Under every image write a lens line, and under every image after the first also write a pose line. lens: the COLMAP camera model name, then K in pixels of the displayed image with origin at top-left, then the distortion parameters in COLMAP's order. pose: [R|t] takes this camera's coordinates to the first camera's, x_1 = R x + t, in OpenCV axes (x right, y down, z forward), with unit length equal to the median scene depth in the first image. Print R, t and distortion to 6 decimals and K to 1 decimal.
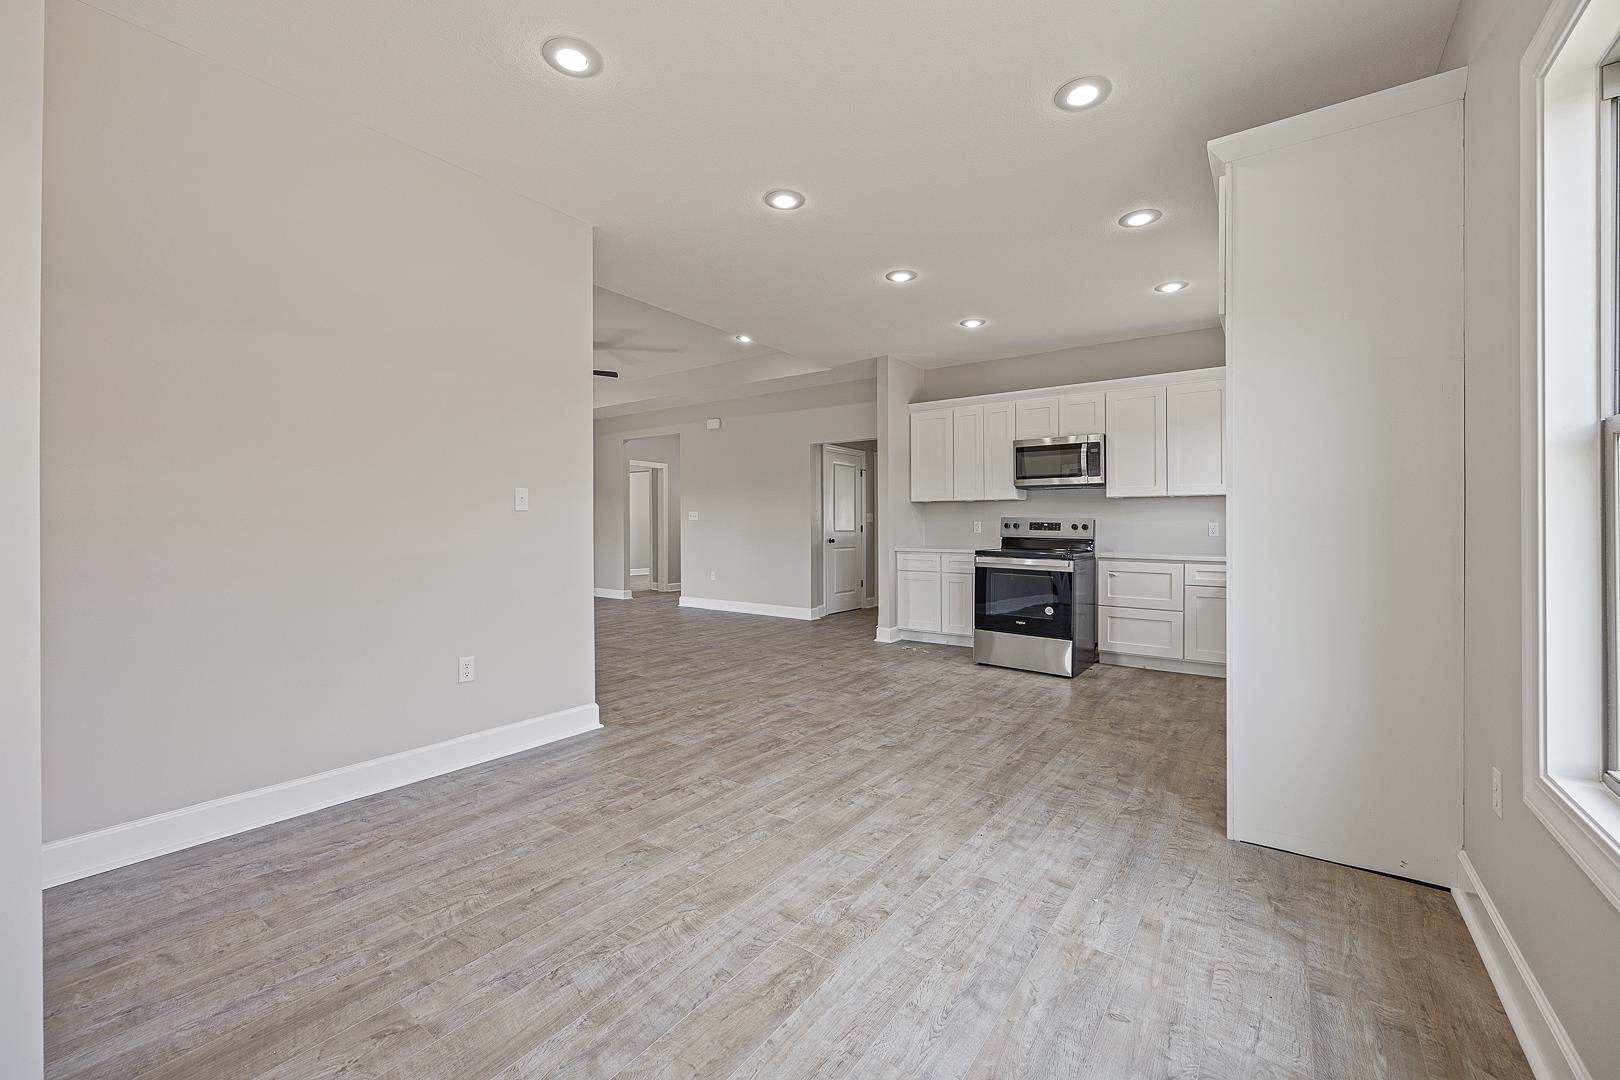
lens RADIAL K [[651.7, 0, 810.3], [0, 651.7, 517.3], [0, 0, 1]] dist [-0.005008, 0.000216]
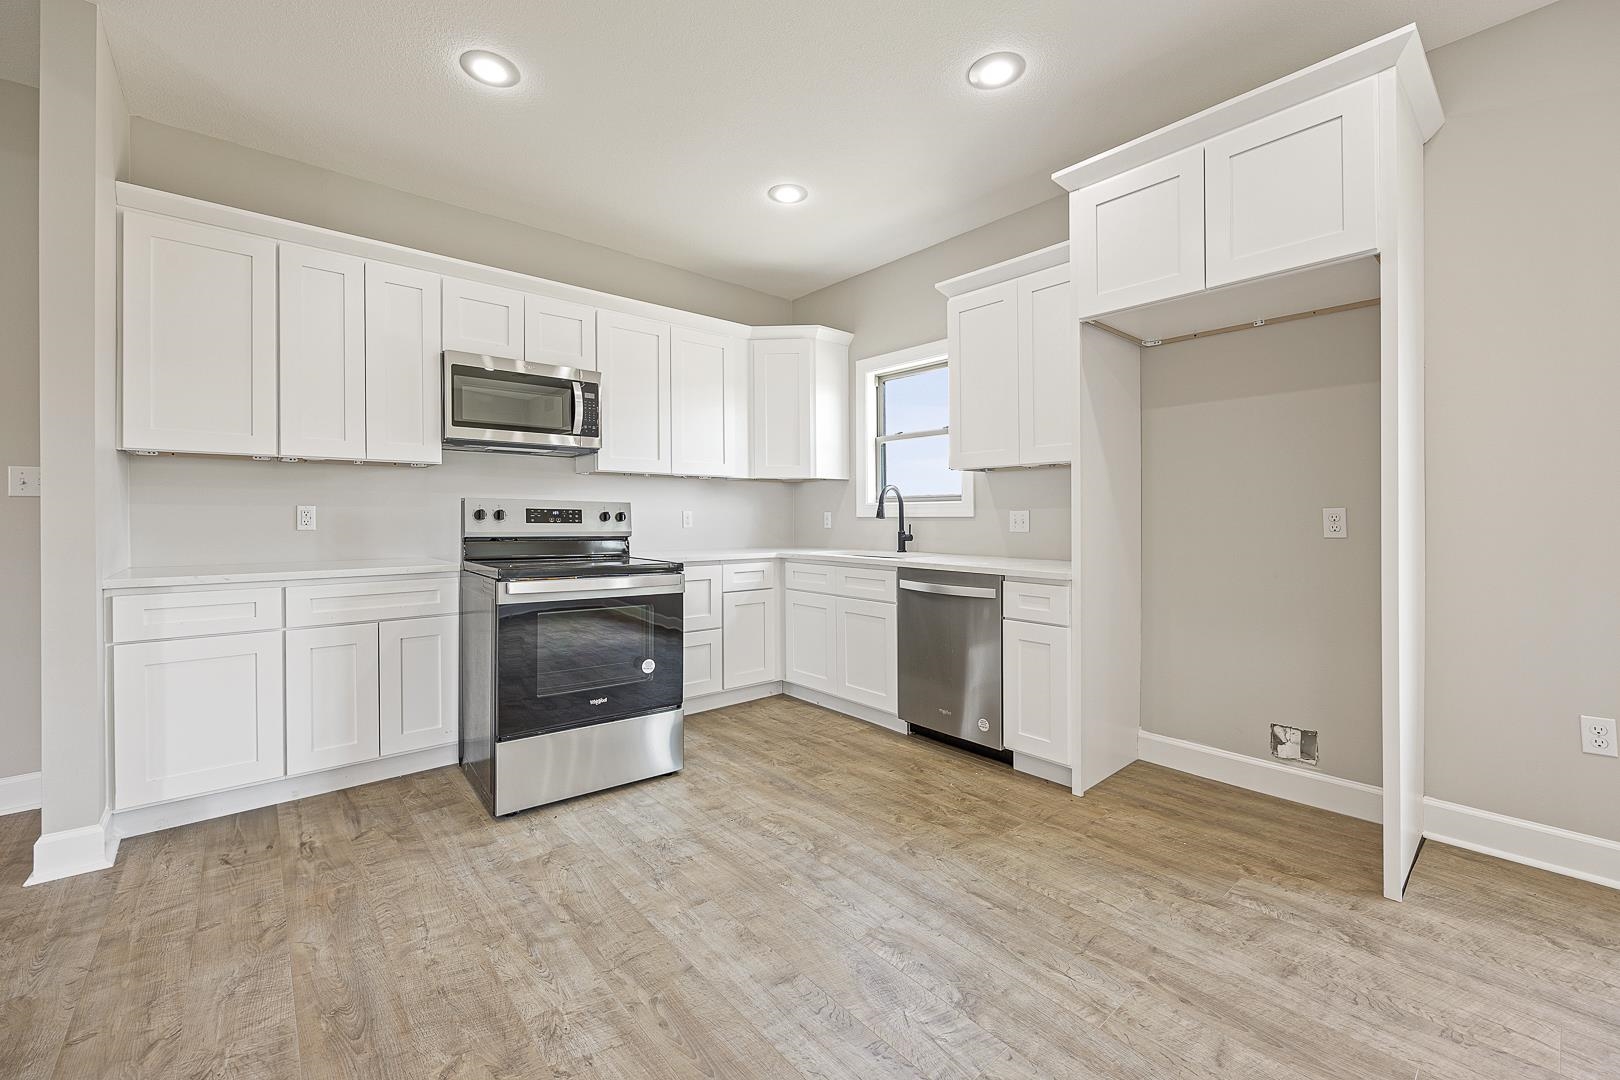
lens RADIAL K [[651.7, 0, 810.3], [0, 651.7, 517.3], [0, 0, 1]] dist [-0.005008, 0.000216]
pose [[0.232153, -0.003091, 0.972674, -0.146262], [-0.011247, 0.999920, 0.005862, 0.010404], [-0.972614, -0.012300, 0.232100, 0.731557]]
